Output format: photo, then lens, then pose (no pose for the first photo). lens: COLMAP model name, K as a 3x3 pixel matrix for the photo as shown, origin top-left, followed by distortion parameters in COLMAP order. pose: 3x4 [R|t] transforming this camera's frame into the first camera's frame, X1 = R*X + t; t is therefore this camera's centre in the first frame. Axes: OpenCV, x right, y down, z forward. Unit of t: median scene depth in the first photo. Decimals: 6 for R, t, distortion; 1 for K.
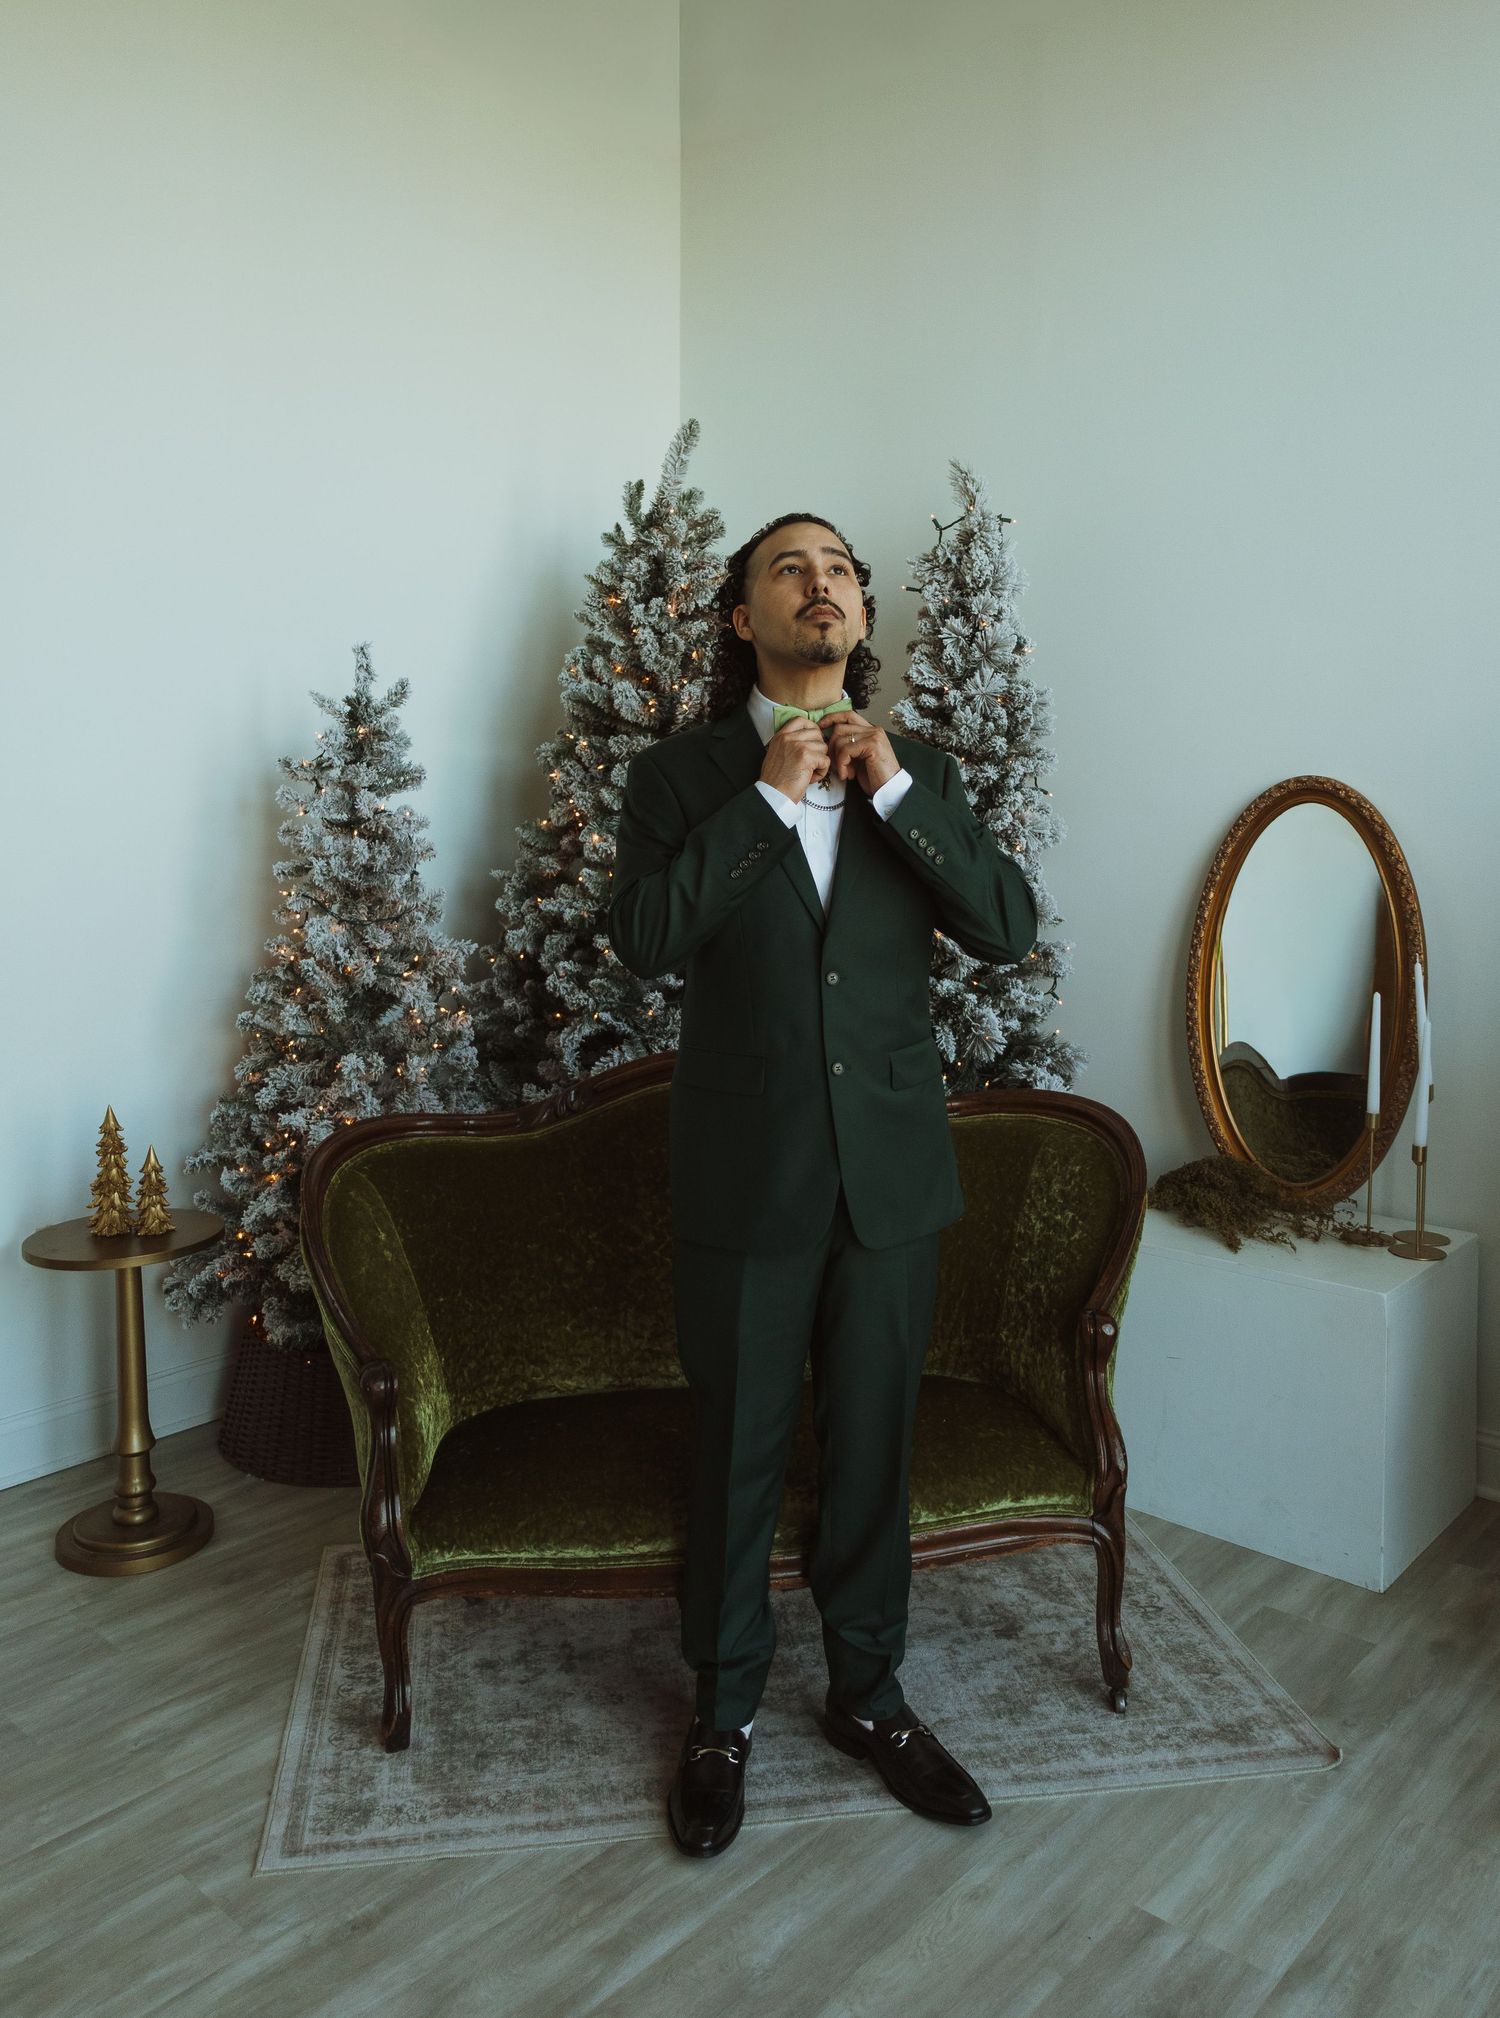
lens RADIAL K [[1662.1, 0, 713.3], [0, 1662.1, 851.6], [0, 0, 1]] dist [0.016079, 0.000084]
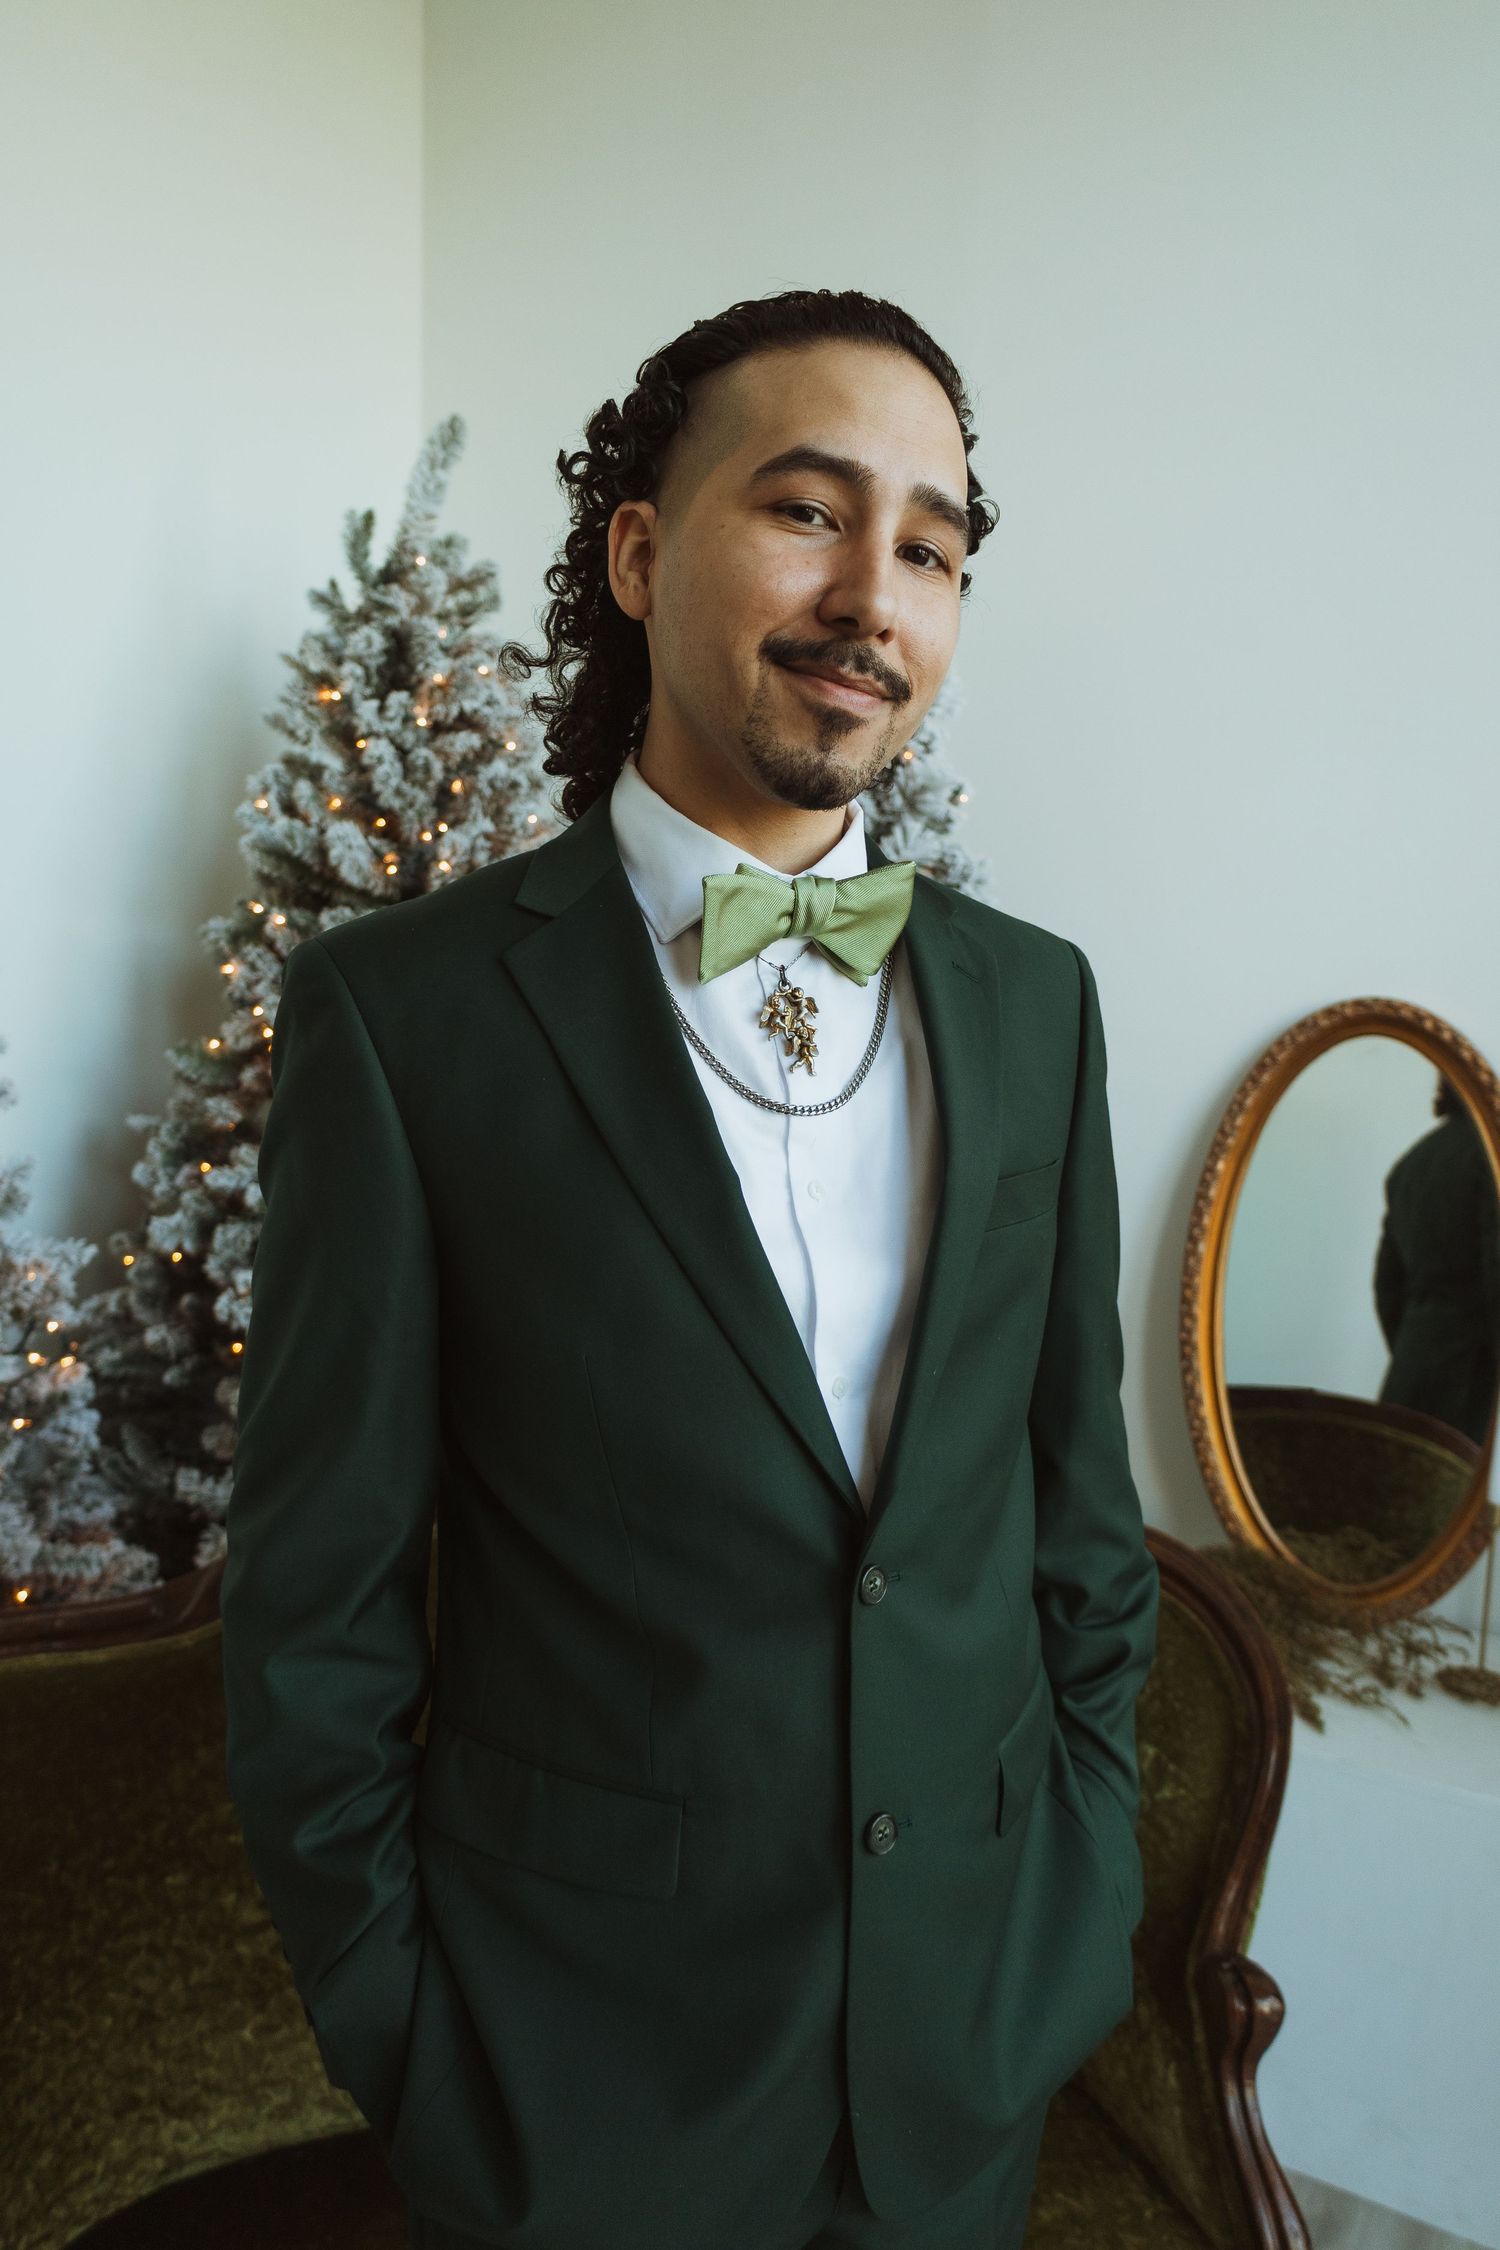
lens RADIAL K [[1591.3, 0, 750.0], [0, 1591.3, 1125.0], [0, 0, 1]] dist [0.005876, 0.004796]
pose [[0.978159, 0.002983, 0.207834, -0.029986], [-0.012977, 0.998823, 0.046740, -0.018836], [-0.207450, -0.048416, 0.977047, 0.389368]]
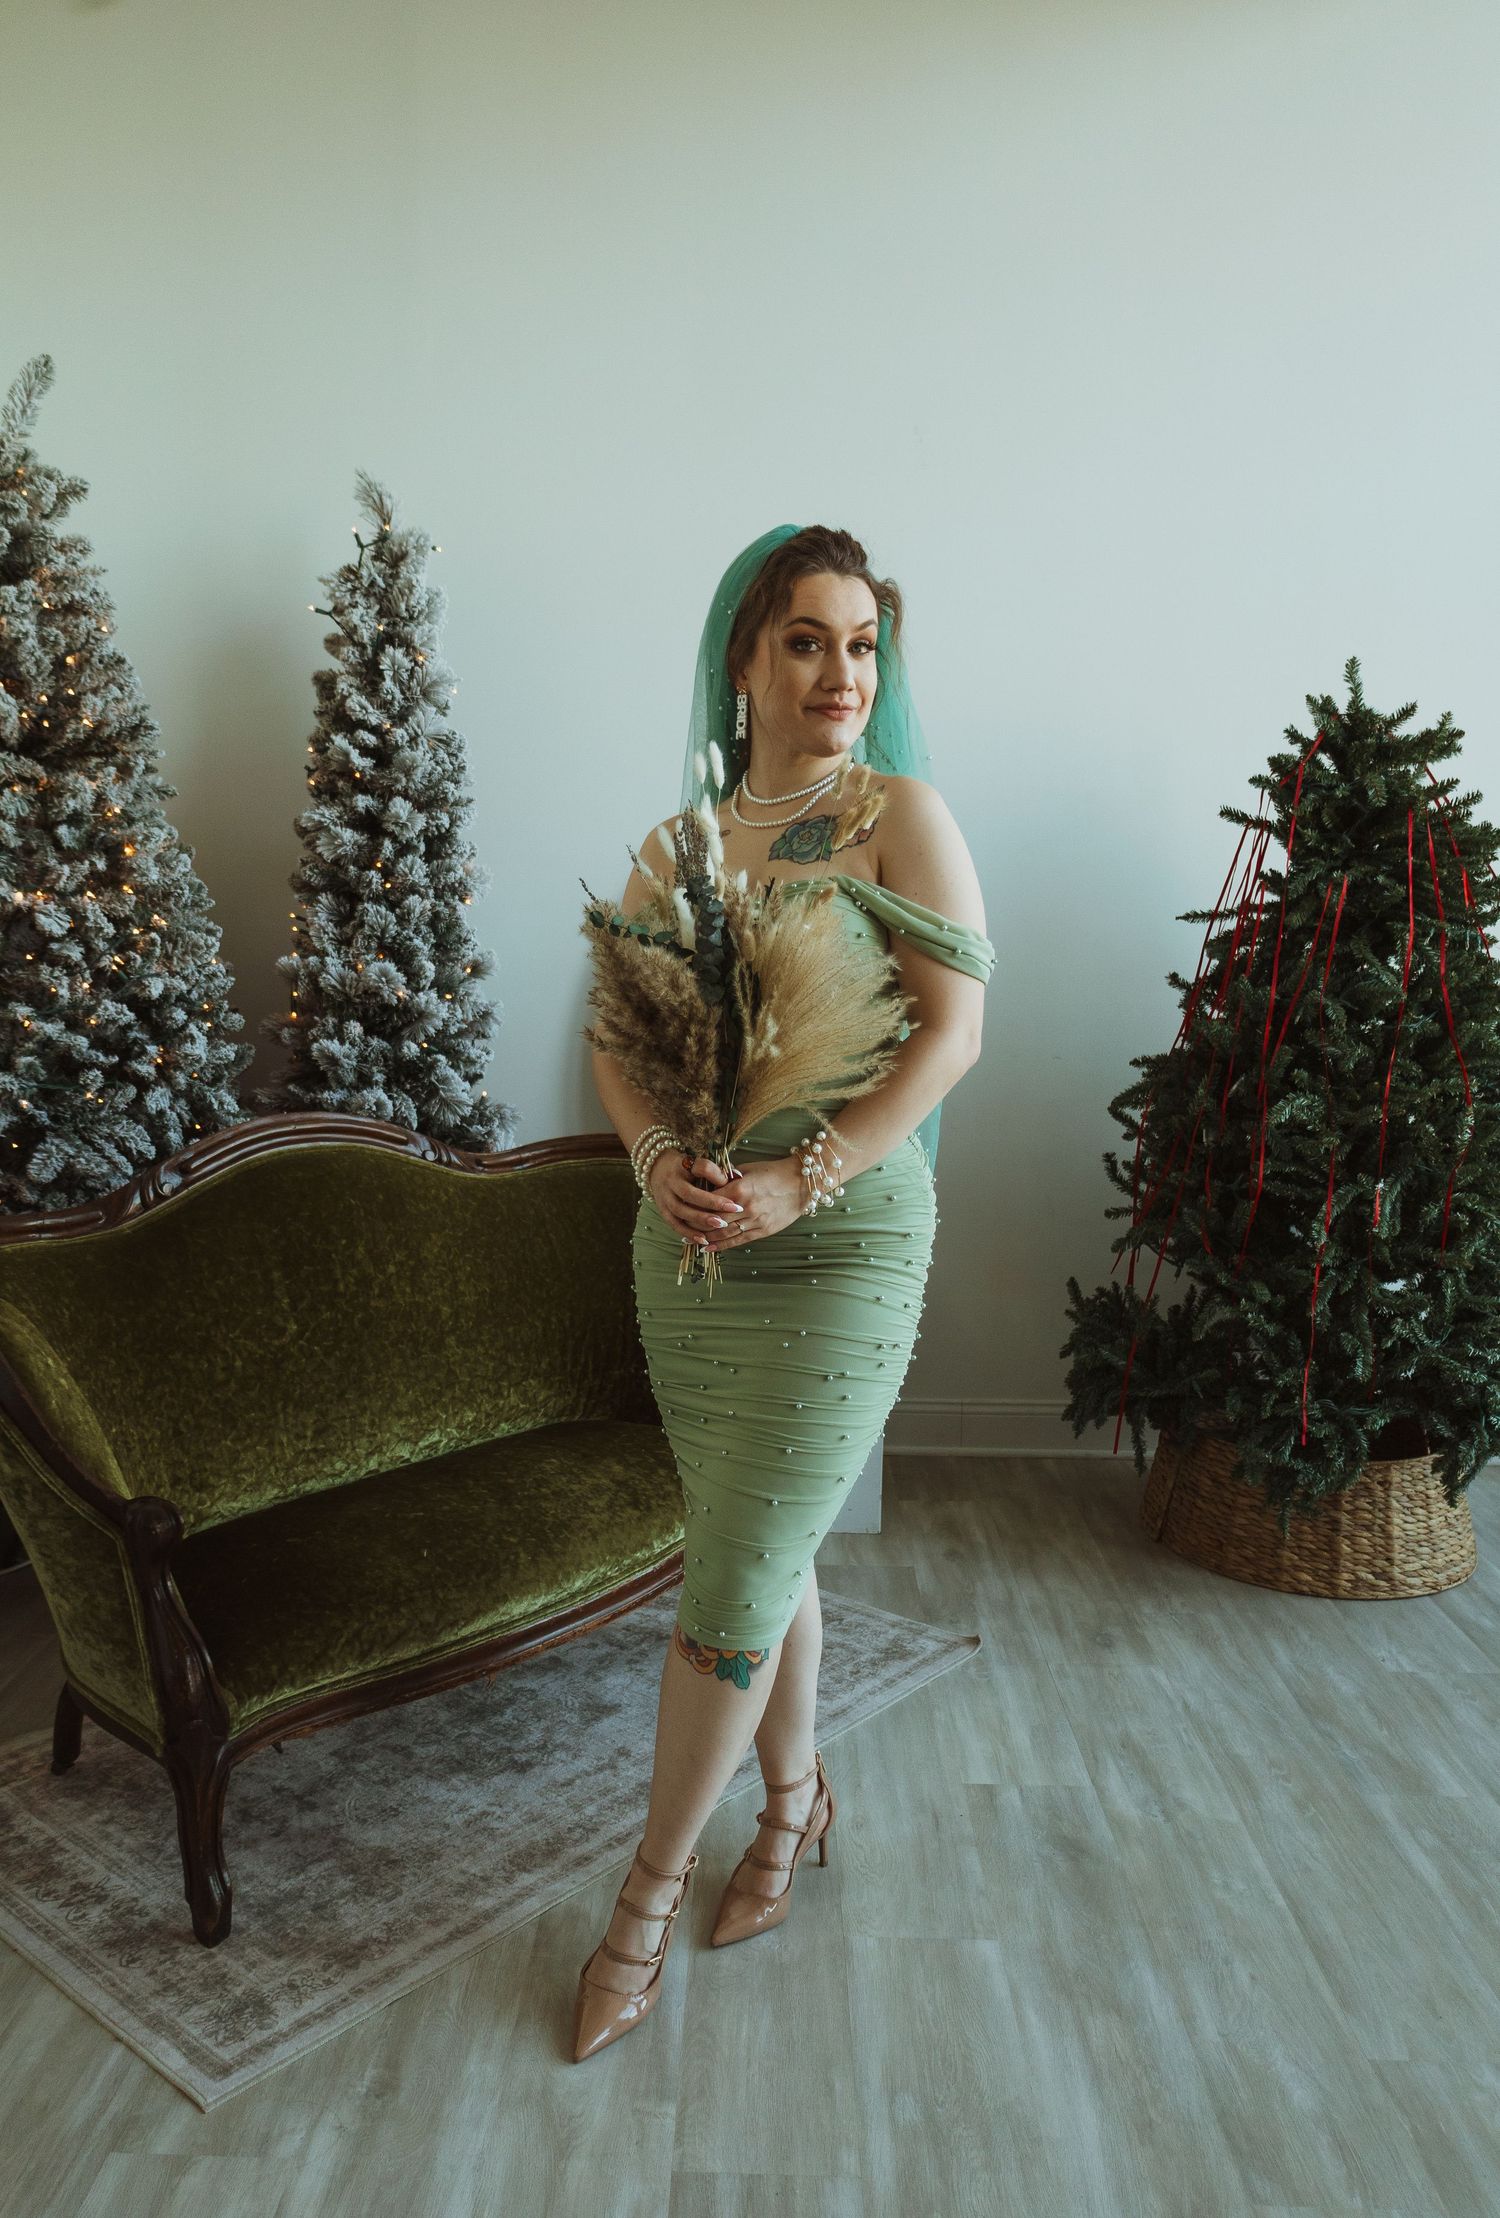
lens RADIAL K [[1732.8, 0, 741.8], [0, 1732.8, 1149.0], [0, 0, 1]] dist [0.030672, 0.002439]
pose [[0.750842, -0.078948, 0.655746, -0.364551], [0.016741, 0.994786, 0.100598, 0.041653], [-0.660269, -0.064555, 0.748249, 0.136960]]
